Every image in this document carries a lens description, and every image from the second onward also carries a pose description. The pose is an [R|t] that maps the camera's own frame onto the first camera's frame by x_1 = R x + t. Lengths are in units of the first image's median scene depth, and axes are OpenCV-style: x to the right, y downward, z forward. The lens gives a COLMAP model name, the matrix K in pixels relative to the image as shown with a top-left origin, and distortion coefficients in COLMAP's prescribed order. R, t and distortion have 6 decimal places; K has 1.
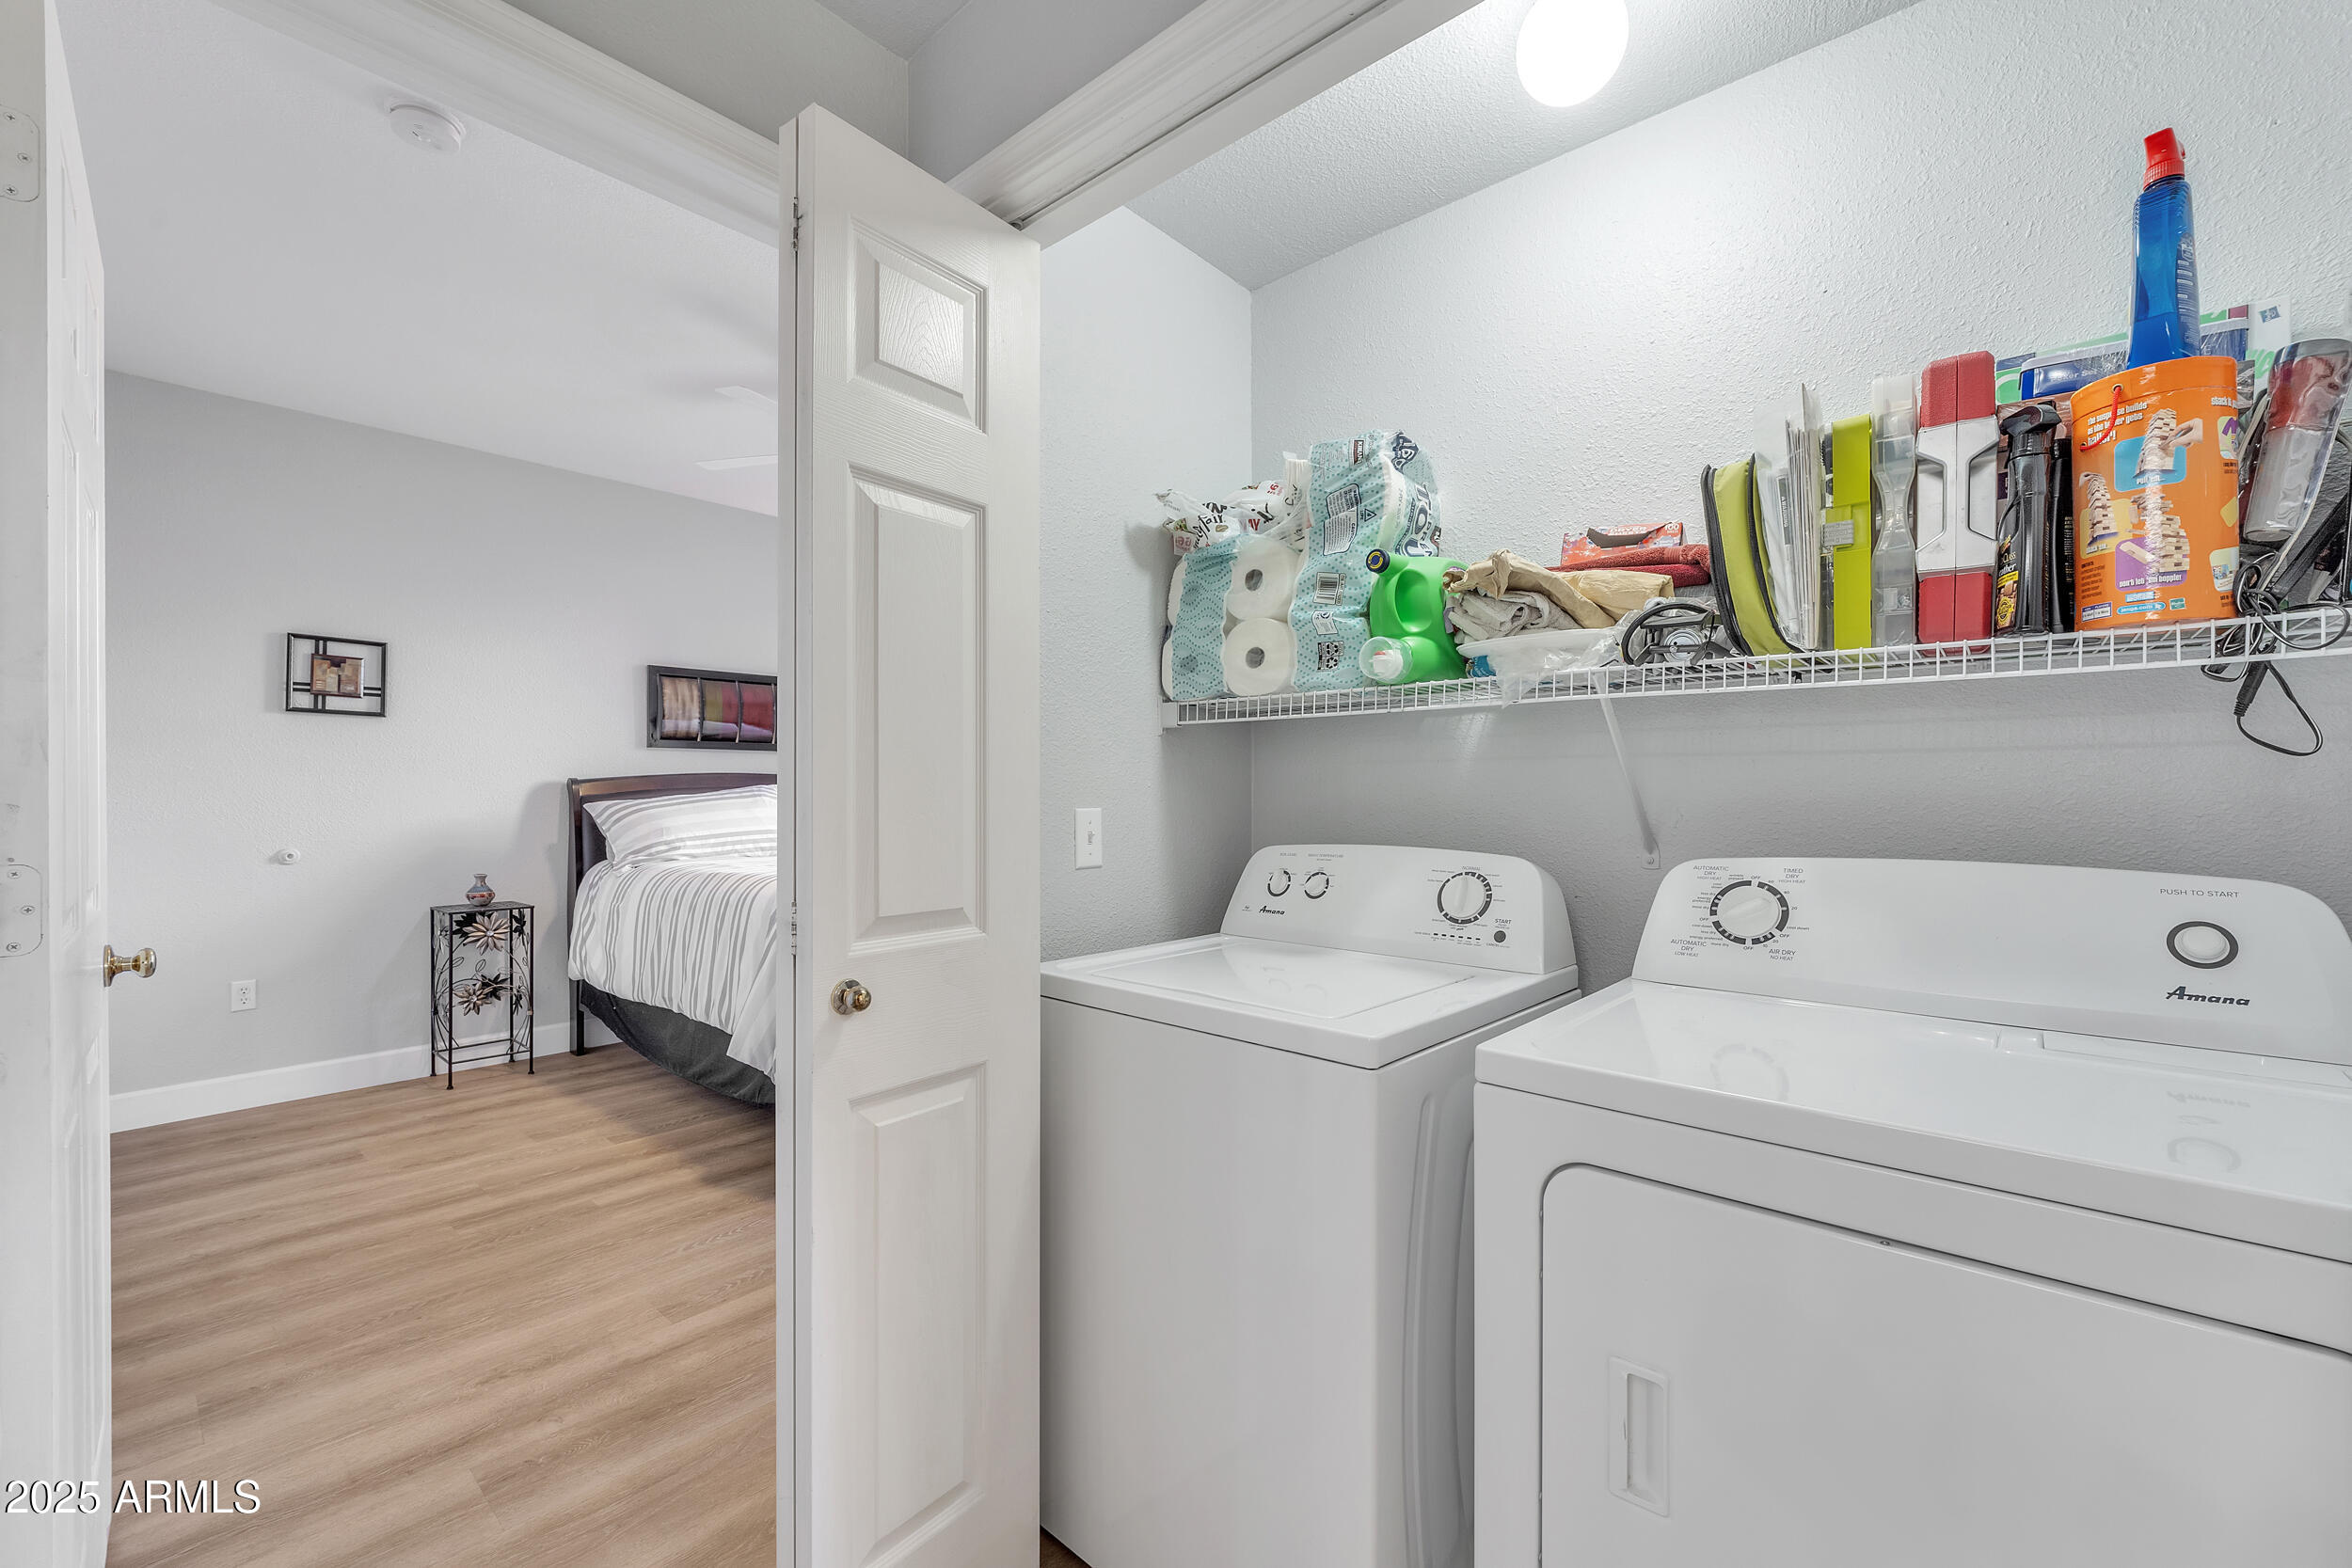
lens RADIAL K [[953.9, 0, 1176.5], [0, 953.9, 779.8], [0, 0, 1]] dist [-0.006781, 0.000134]
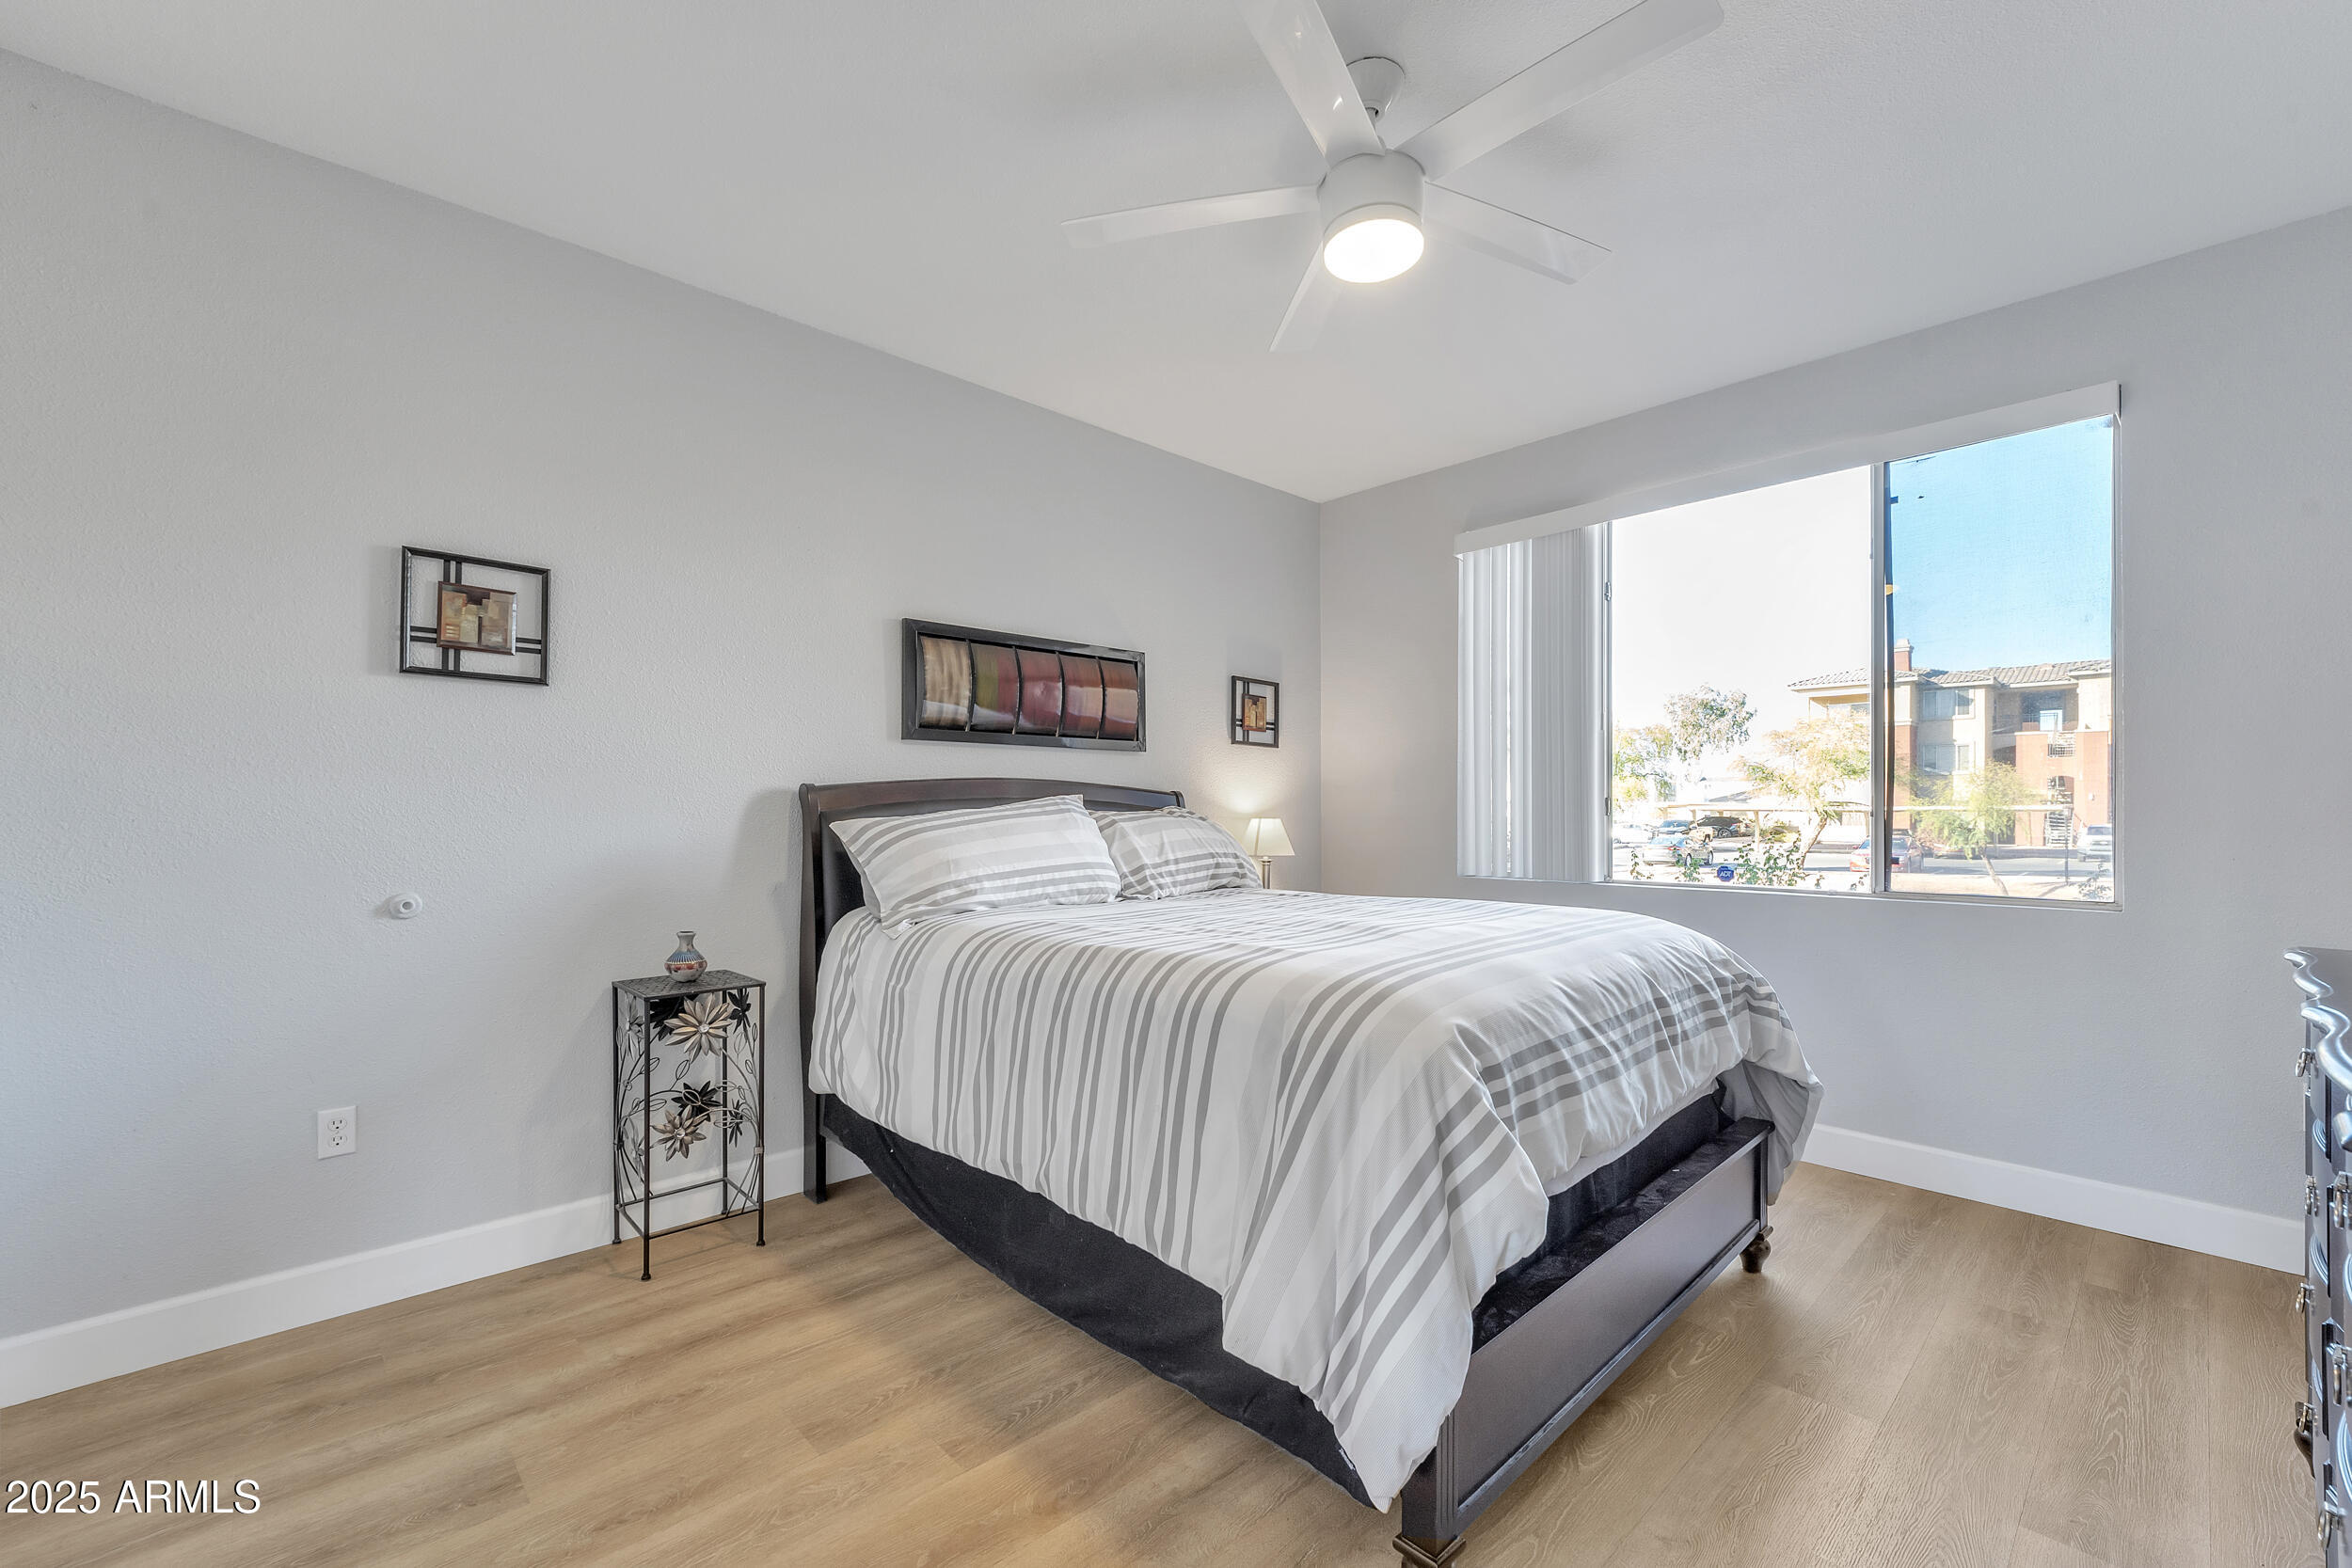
lens RADIAL K [[953.9, 0, 1179.0], [0, 953.9, 801.7], [0, 0, 1]] dist [-0.006781, 0.000134]
pose [[0.995605, 0.003380, -0.093591, -0.346979], [-0.002764, 0.999974, 0.006719, 0.006243], [0.093611, -0.006431, 0.995588, 0.398663]]
